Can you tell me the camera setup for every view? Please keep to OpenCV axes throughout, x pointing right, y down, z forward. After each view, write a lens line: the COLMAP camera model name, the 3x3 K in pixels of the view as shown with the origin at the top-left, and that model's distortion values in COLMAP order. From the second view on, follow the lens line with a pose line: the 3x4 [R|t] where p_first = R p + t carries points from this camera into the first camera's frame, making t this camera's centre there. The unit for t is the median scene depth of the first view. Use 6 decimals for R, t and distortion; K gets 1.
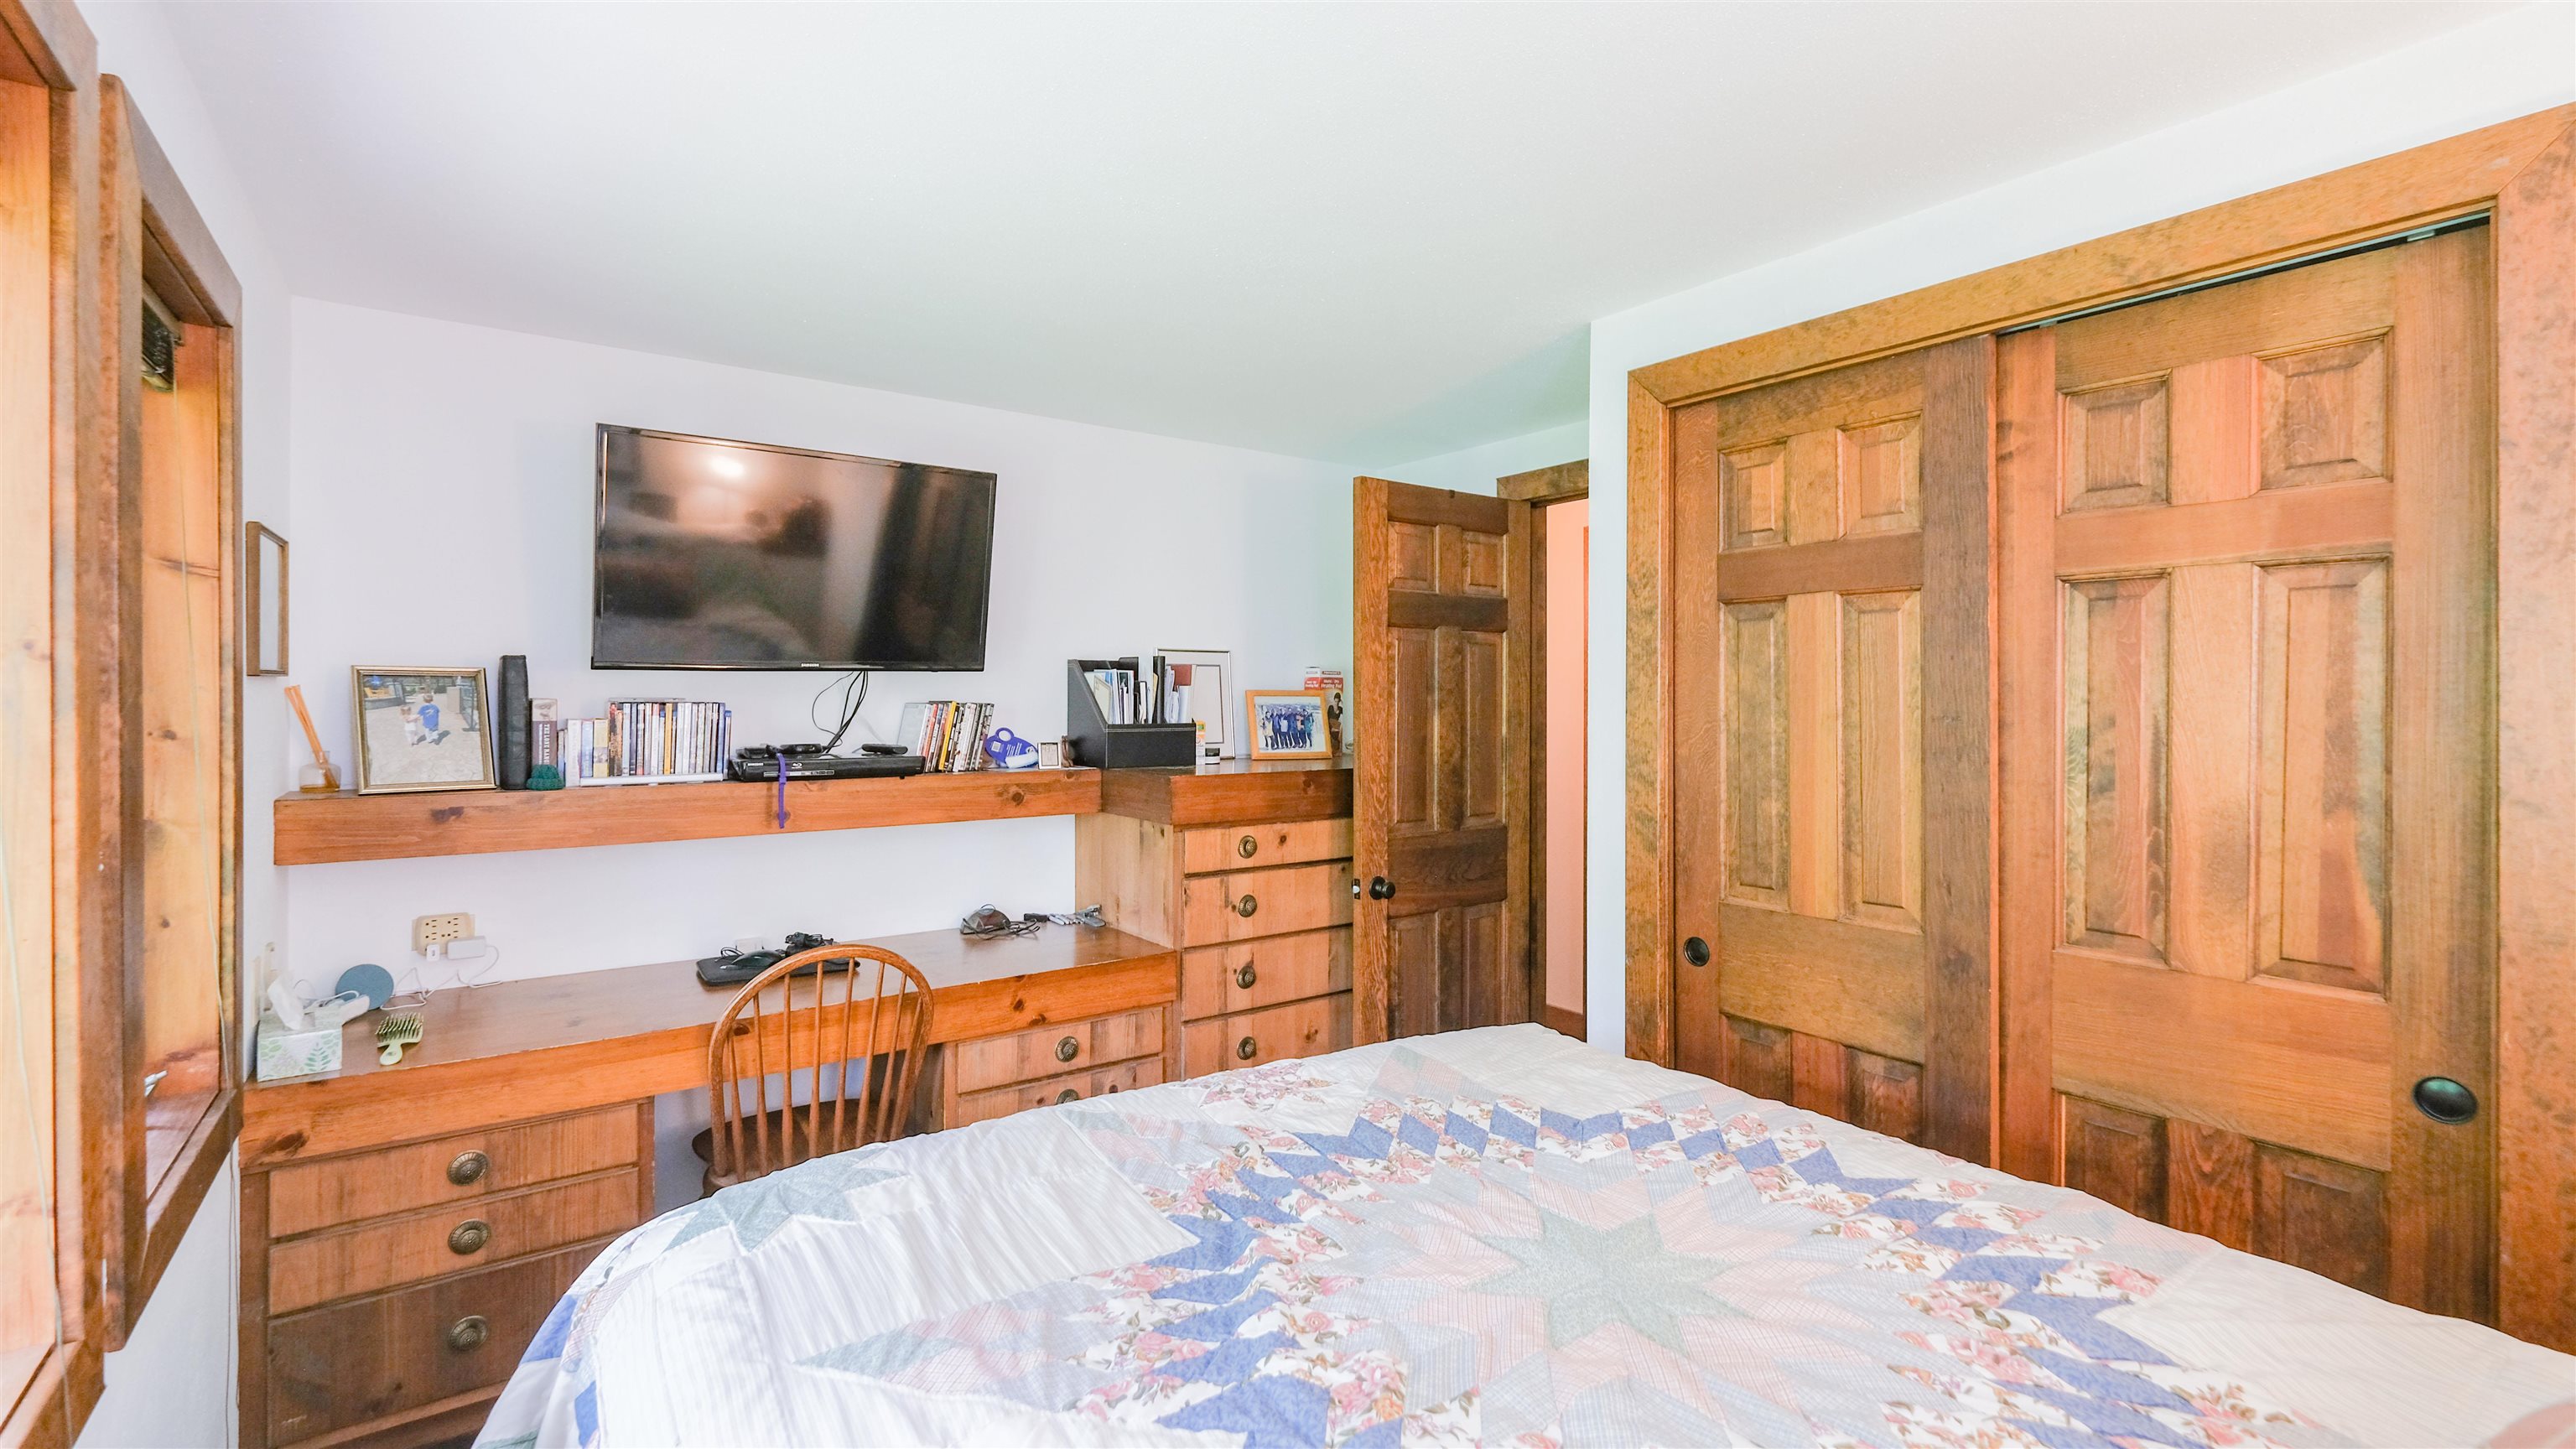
lens RADIAL K [[1152.6, 0, 1286.0], [0, 1152.6, 690.9], [0, 0, 1]] dist [-0.000481, -0.000045]
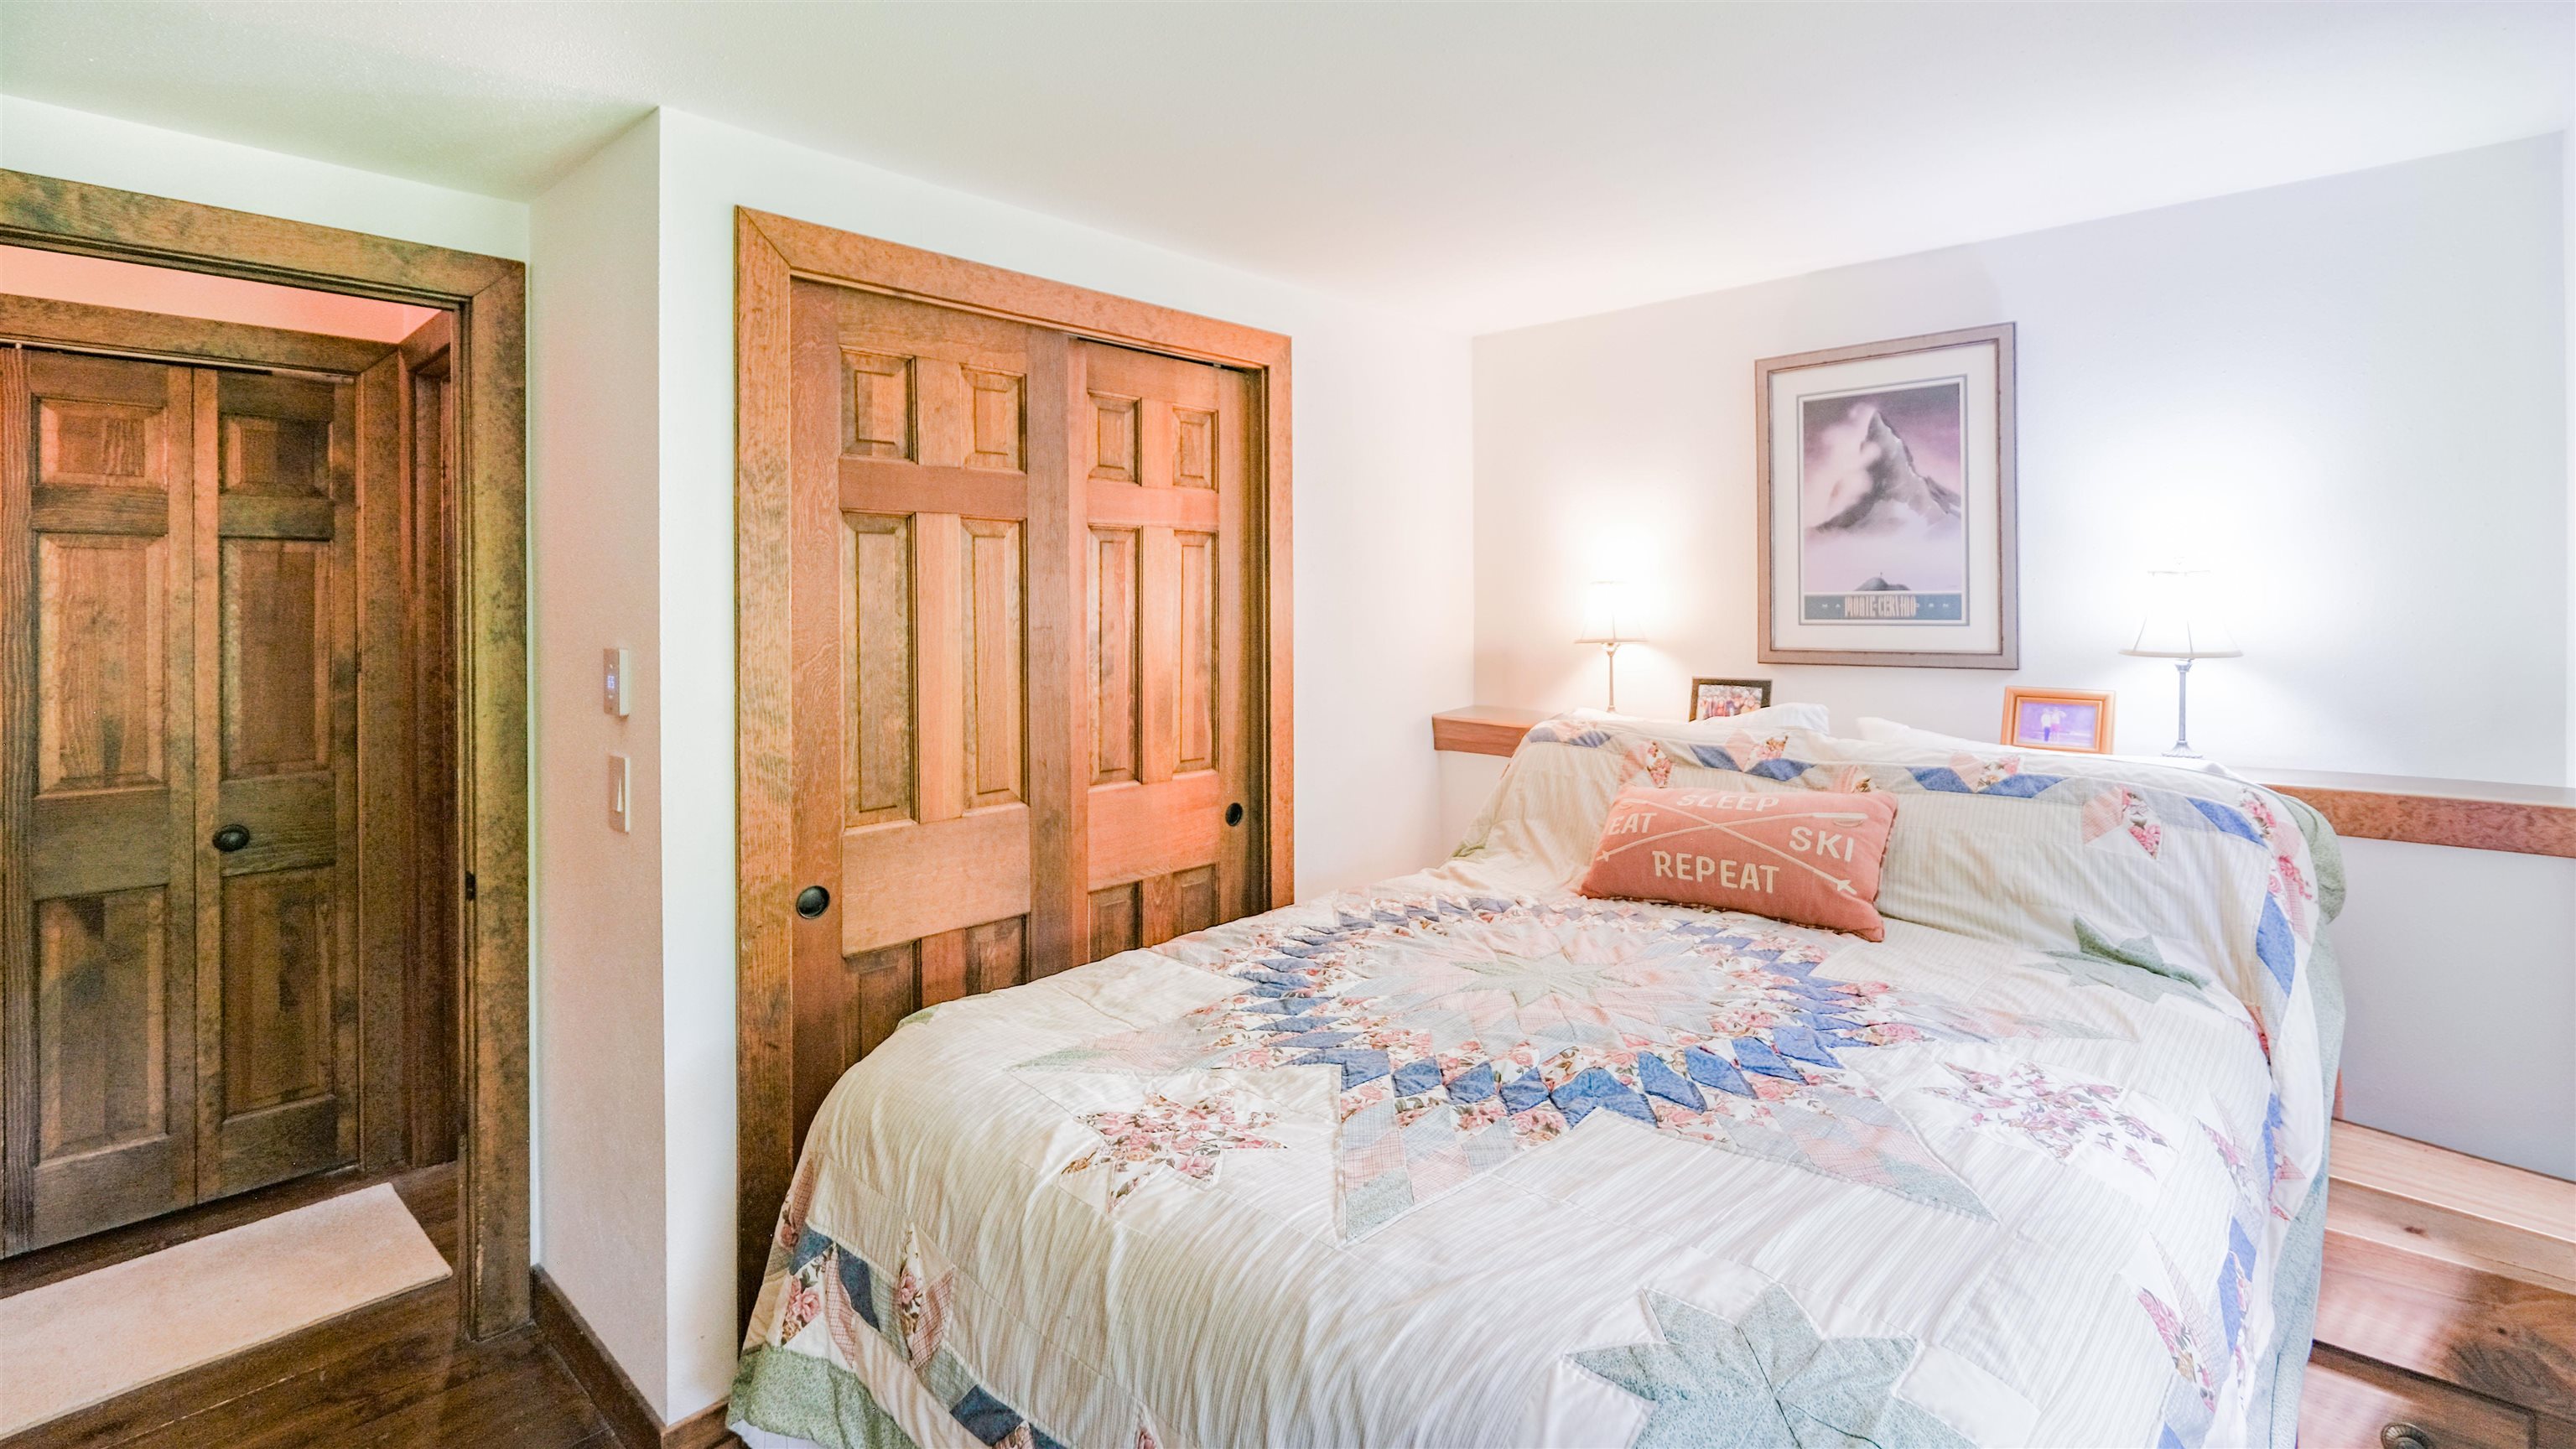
lens RADIAL K [[1189.3, 0, 1285.7], [0, 1189.3, 612.7], [0, 0, 1]] dist [0.000075, -0.000229]
pose [[-0.220684, -0.008132, 0.975311, -0.764306], [0.003731, 0.999951, 0.009182, -0.003815], [-0.975338, 0.005665, -0.220643, 1.059666]]
